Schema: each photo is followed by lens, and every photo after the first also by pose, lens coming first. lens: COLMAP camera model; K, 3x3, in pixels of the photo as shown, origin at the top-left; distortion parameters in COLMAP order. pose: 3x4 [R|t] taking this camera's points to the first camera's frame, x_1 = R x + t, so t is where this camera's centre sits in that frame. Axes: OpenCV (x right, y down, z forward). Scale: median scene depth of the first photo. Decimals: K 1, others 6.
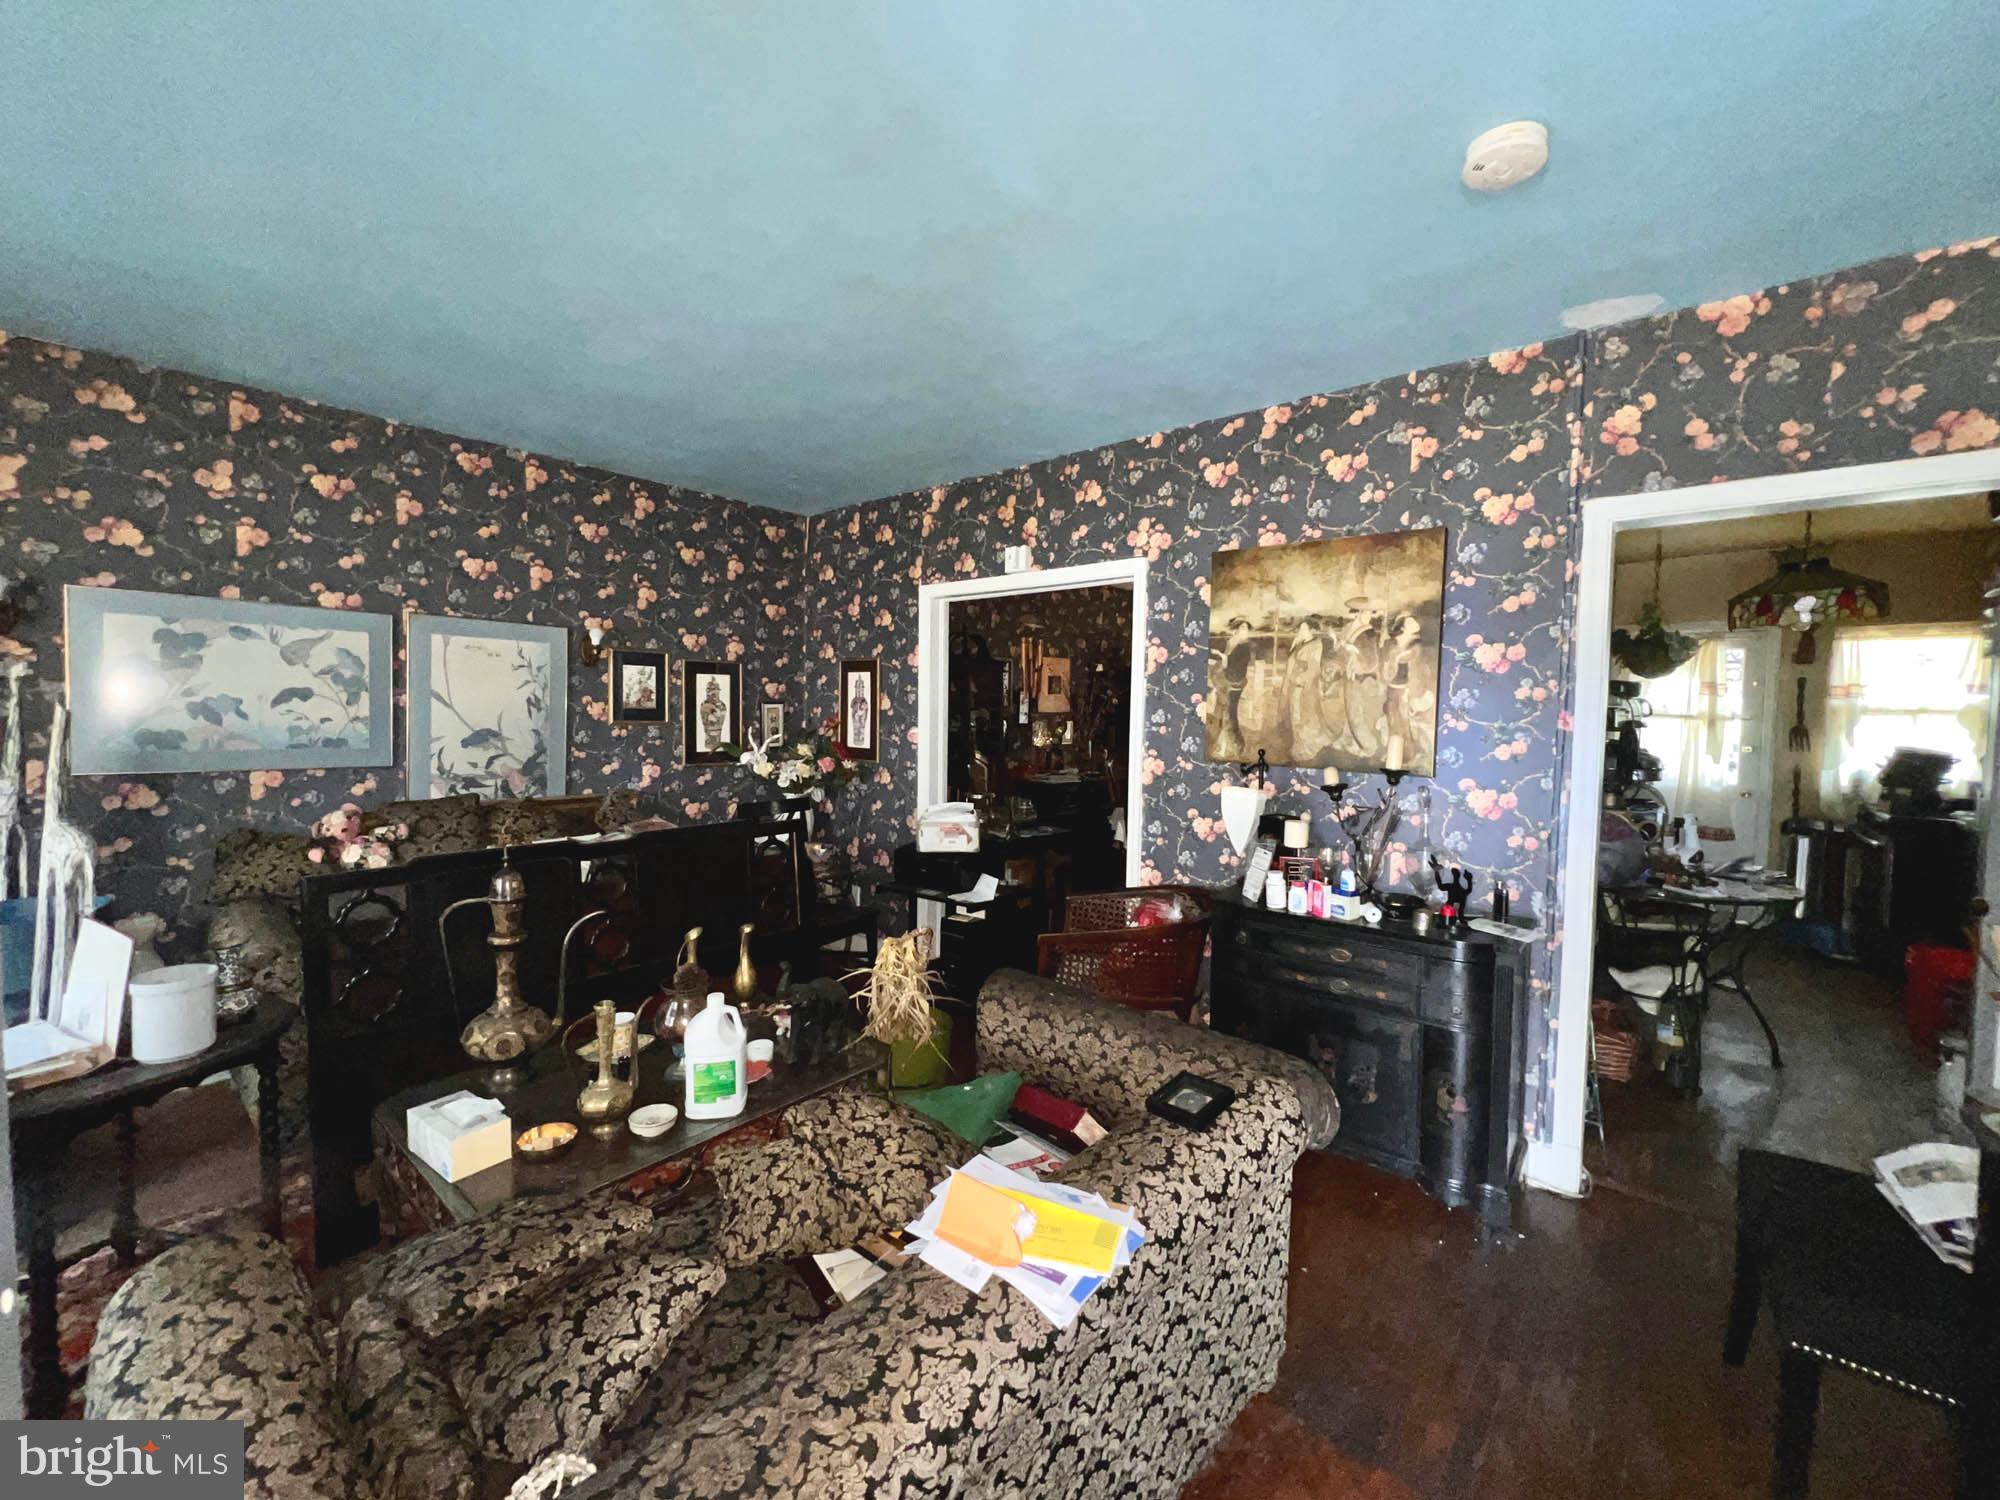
lens RADIAL K [[796.6, 0, 1001.7], [0, 796.6, 741.0], [0, 0, 1]] dist [-0.002437, -0.000287]
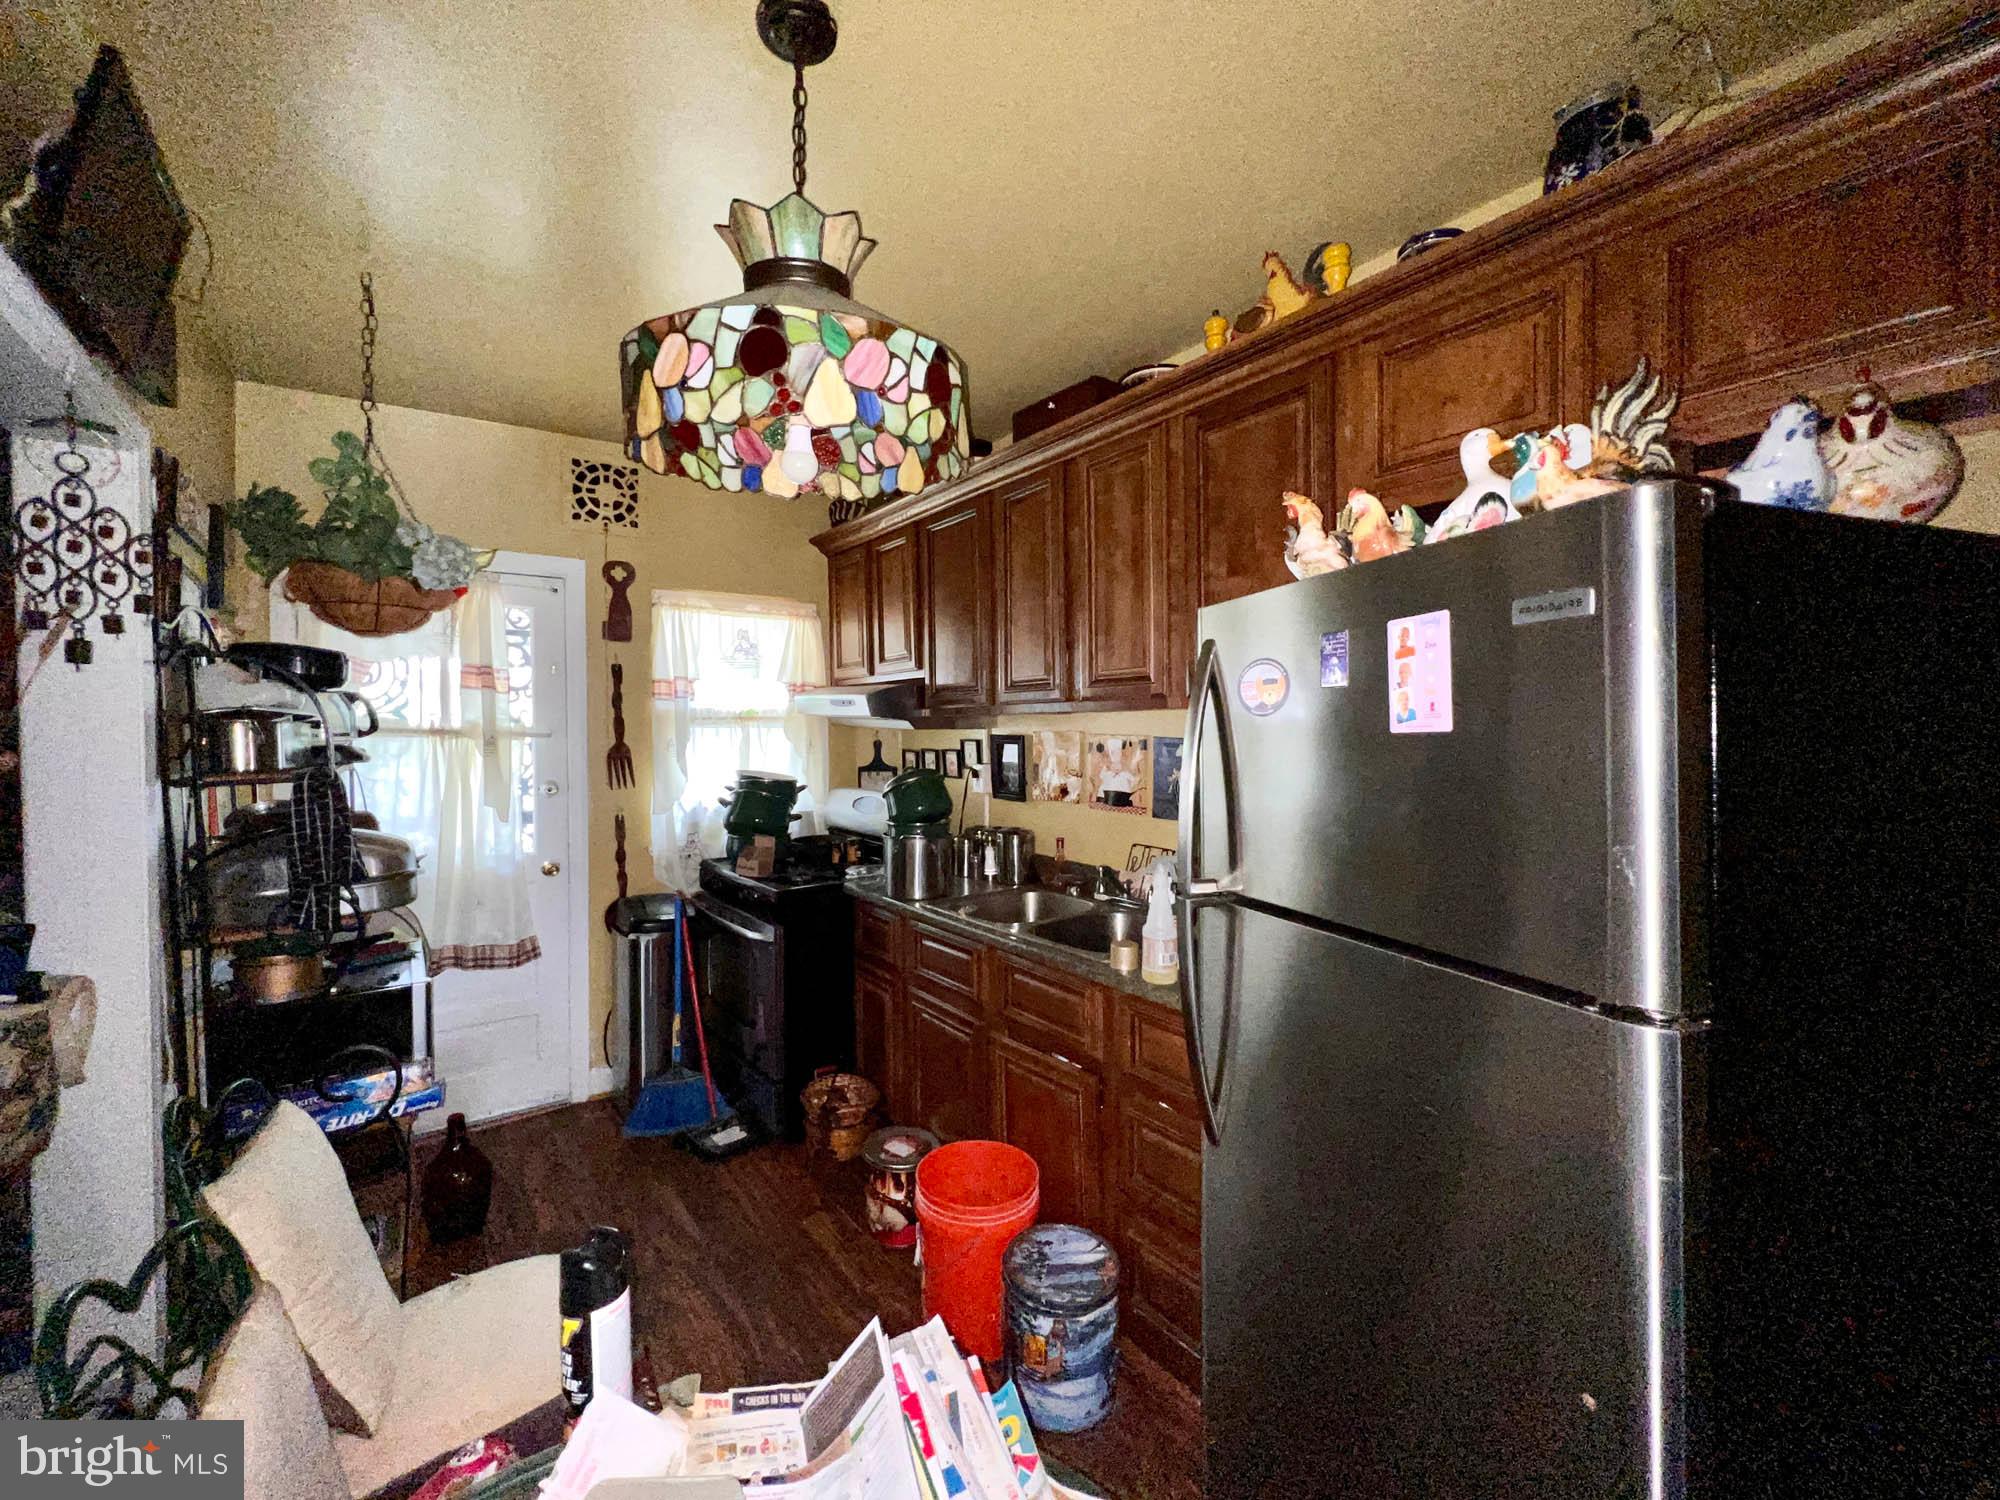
lens RADIAL K [[796.6, 0, 1000.4], [0, 796.6, 736.6], [0, 0, 1]] dist [-0.002437, -0.000287]
pose [[0.209001, -0.028109, 0.977511, 0.486581], [0.050682, 0.998555, 0.017878, -0.020809], [-0.976601, 0.045806, 0.210123, 0.604176]]
